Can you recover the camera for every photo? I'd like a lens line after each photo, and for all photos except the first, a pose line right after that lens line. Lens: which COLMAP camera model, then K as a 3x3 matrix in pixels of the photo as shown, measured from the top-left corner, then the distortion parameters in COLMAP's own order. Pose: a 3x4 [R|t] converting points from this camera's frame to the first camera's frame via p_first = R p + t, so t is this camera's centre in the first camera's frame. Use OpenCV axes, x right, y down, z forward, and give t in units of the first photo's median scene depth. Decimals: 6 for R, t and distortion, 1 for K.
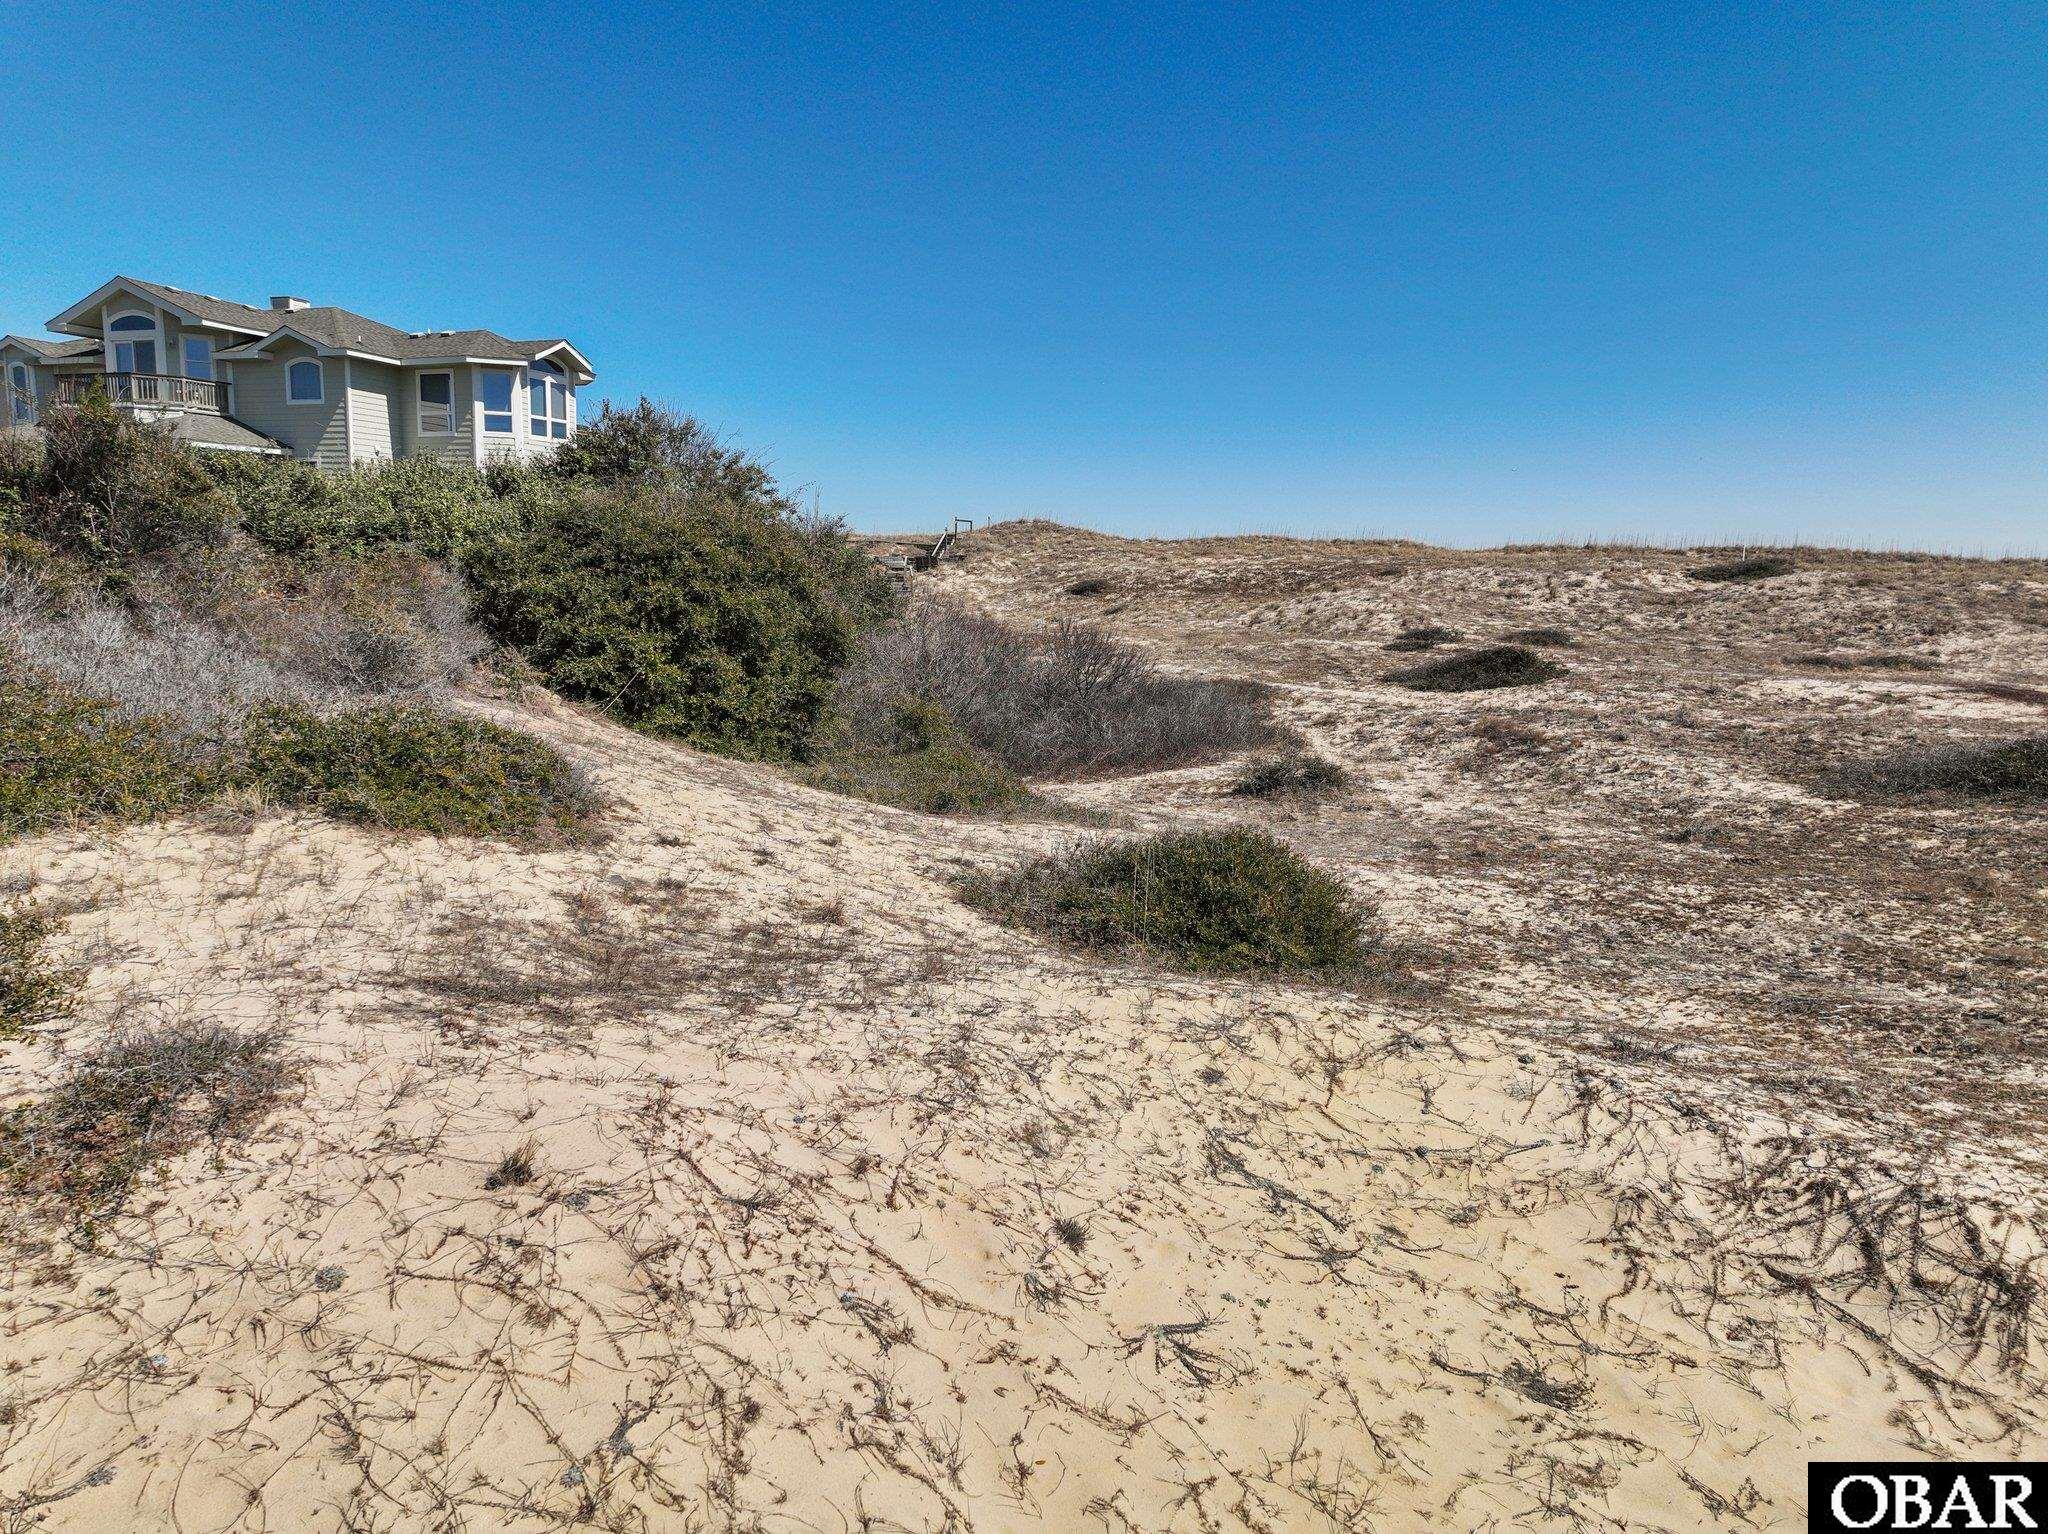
lens RADIAL K [[1451.0, 0, 1020.2], [0, 1451.0, 765.6], [0, 0, 1]] dist [0.002396, 0.019226]
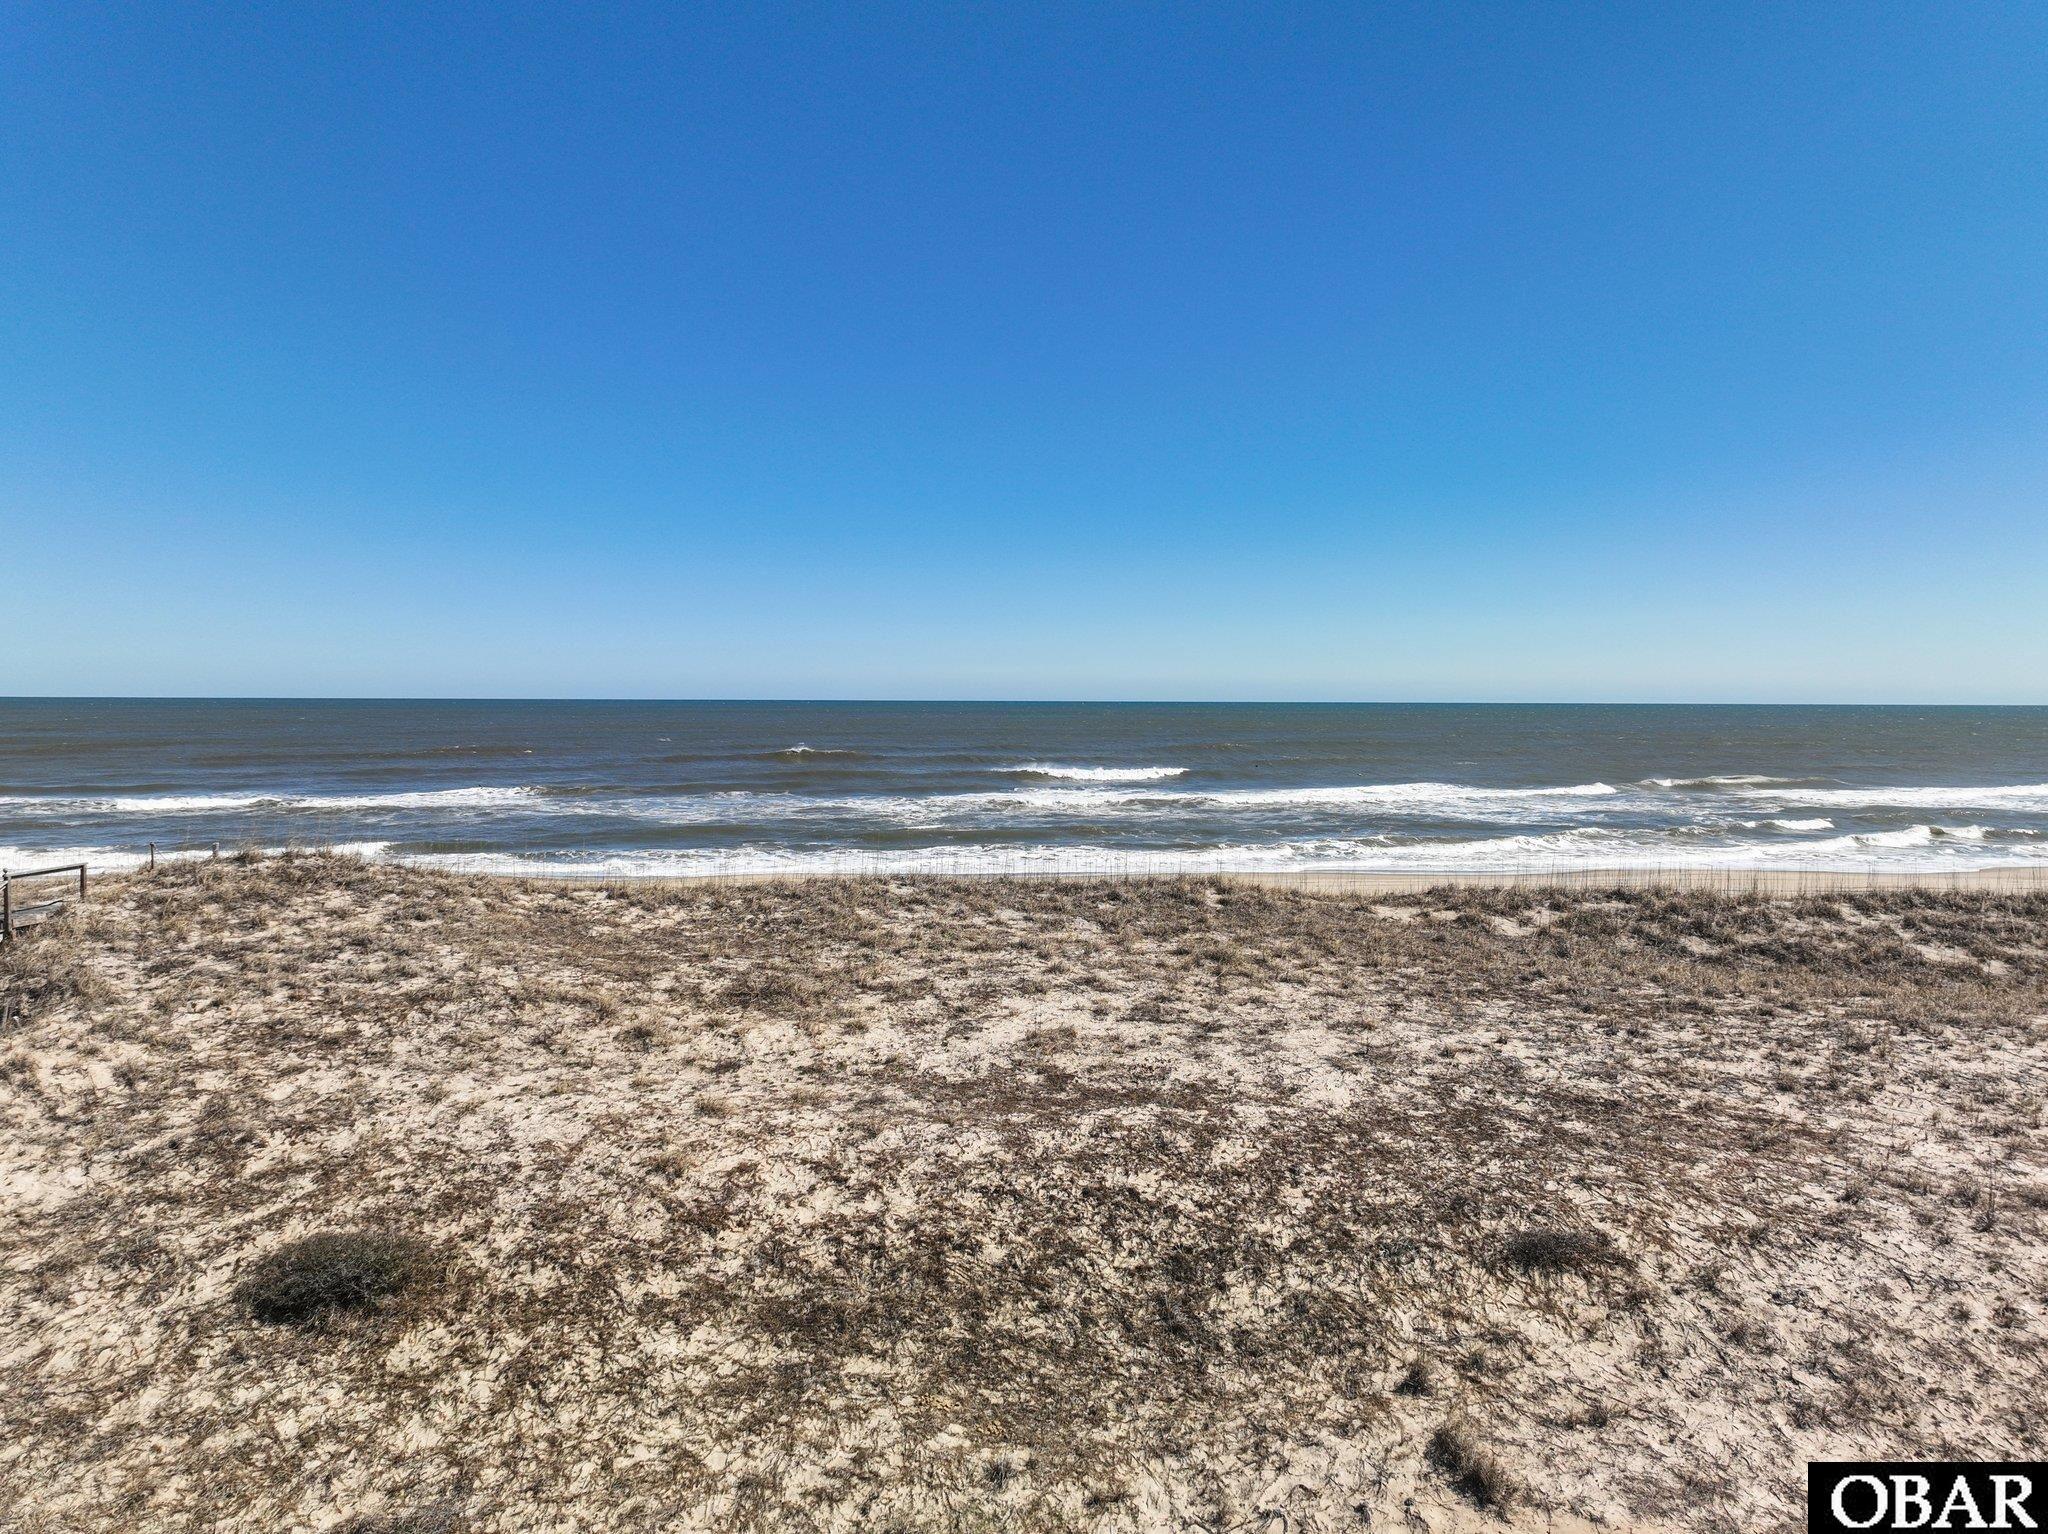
lens RADIAL K [[1451.0, 0, 1033.0], [0, 1451.0, 766.8], [0, 0, 1]] dist [0.002396, 0.019226]
pose [[0.941545, -0.023076, 0.336096, 0.078294], [0.053930, 0.995109, -0.082759, -0.182284], [-0.332543, 0.096048, 0.938184, 0.710622]]
